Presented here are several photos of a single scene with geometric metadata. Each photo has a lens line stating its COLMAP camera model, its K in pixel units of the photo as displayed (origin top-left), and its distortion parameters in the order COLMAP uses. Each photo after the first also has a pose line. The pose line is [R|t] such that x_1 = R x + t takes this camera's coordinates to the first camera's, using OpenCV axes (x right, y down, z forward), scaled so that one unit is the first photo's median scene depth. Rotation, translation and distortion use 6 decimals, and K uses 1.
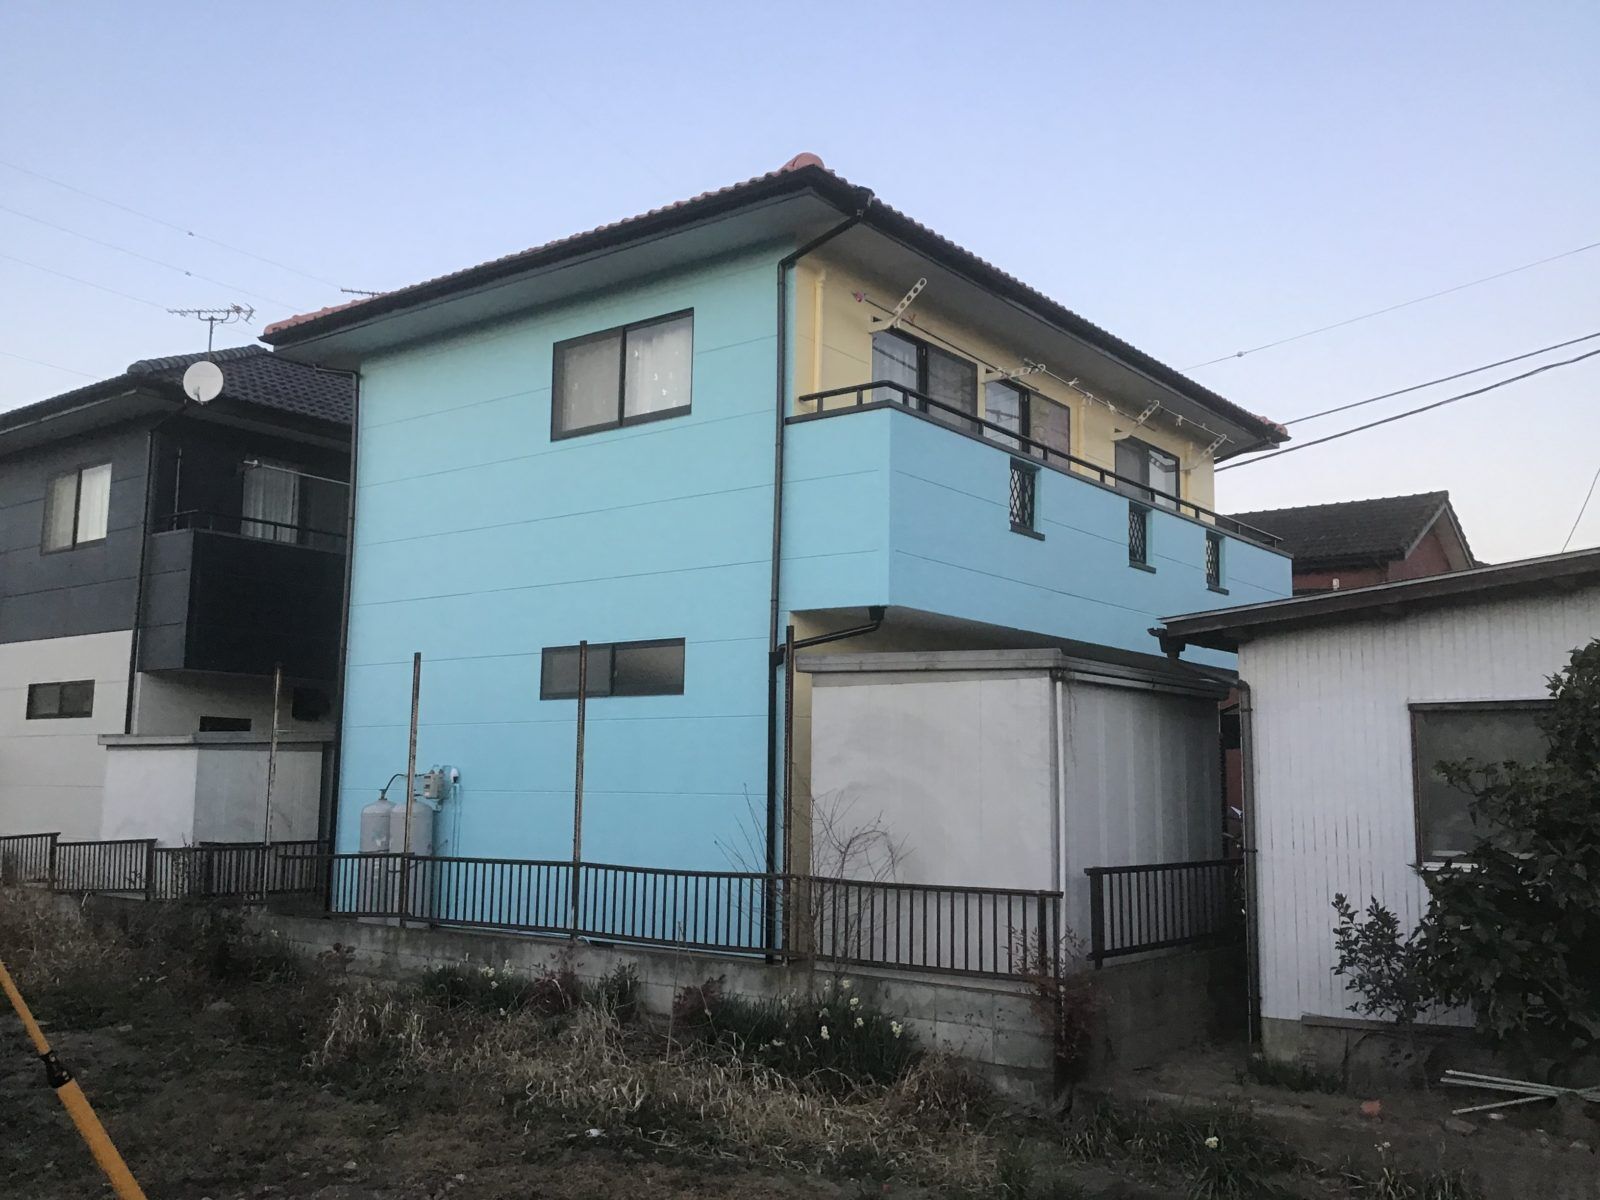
lens RADIAL K [[1433.8, 0, 794.6], [0, 1433.8, 601.1], [0, 0, 1]] dist [0.070329, -0.150460]
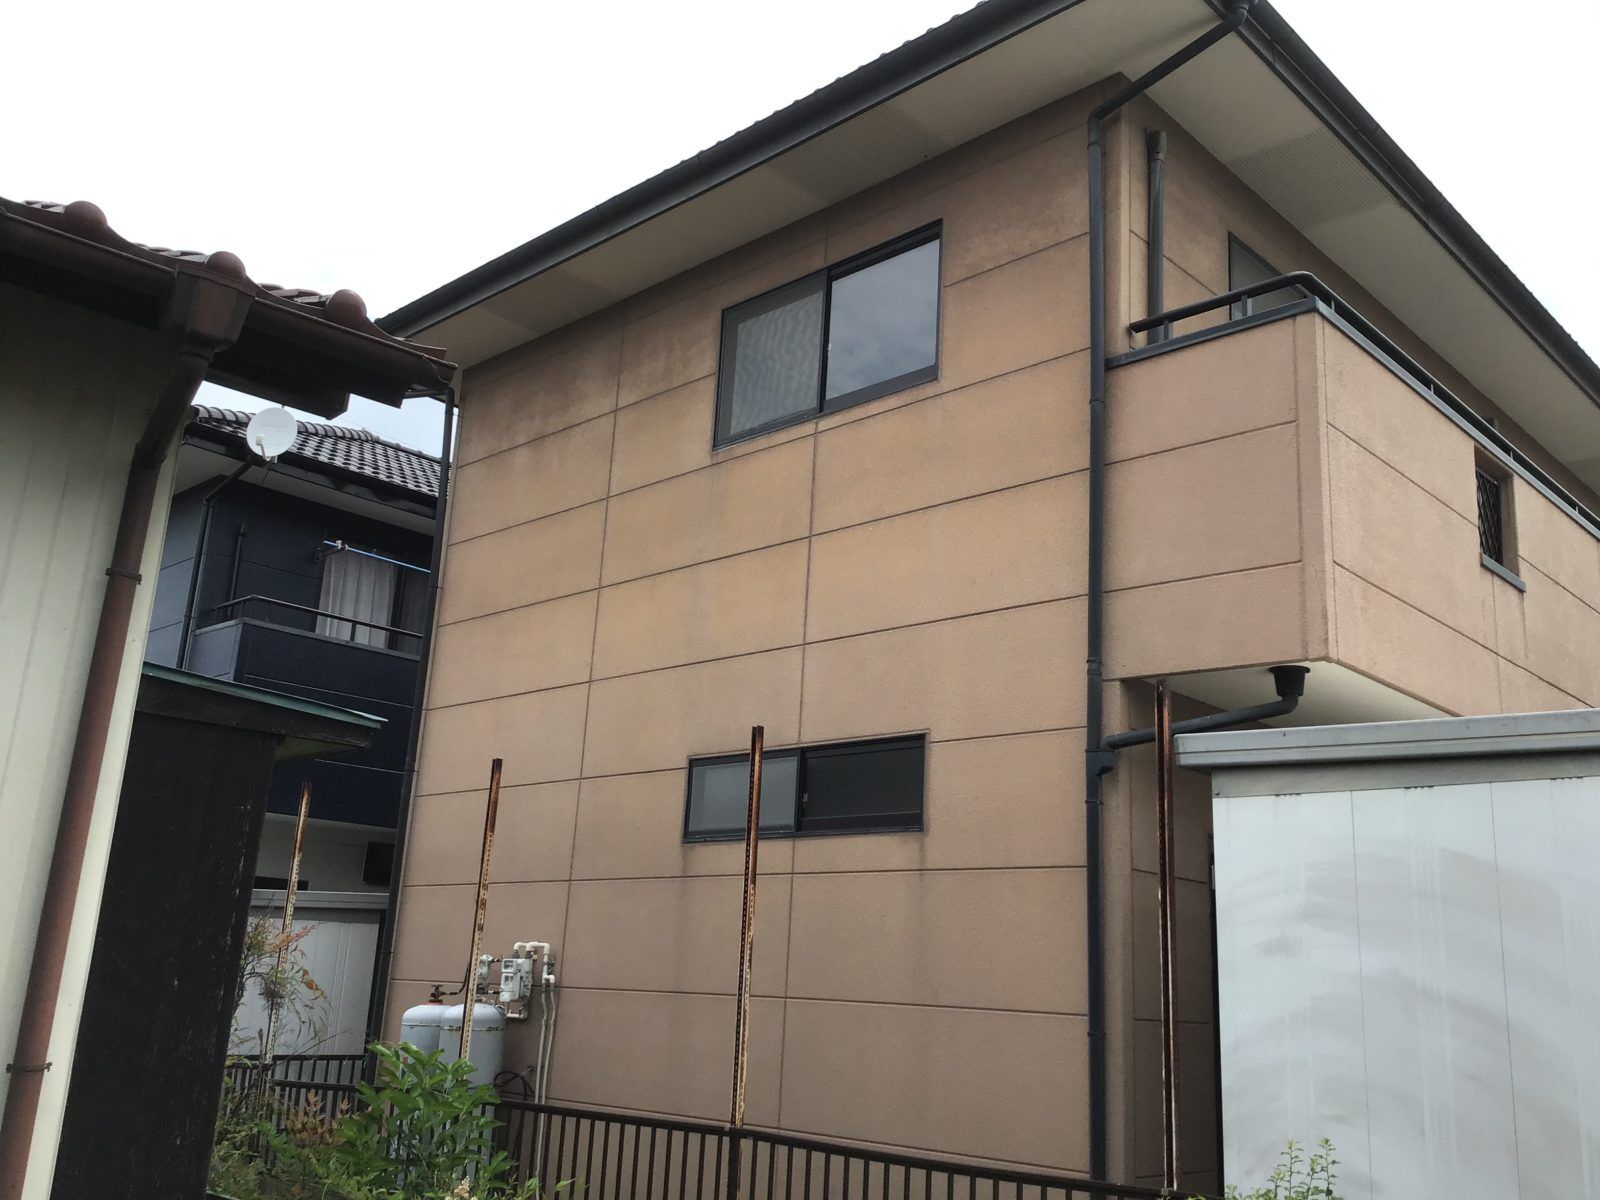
lens RADIAL K [[1433.8, 0, 808.7], [0, 1433.8, 603.9], [0, 0, 1]] dist [0.070329, -0.150460]
pose [[0.994375, 0.003924, -0.105840, -0.059531], [-0.017761, 0.991340, -0.130116, 0.046396], [0.104413, 0.131263, 0.985834, 0.388266]]
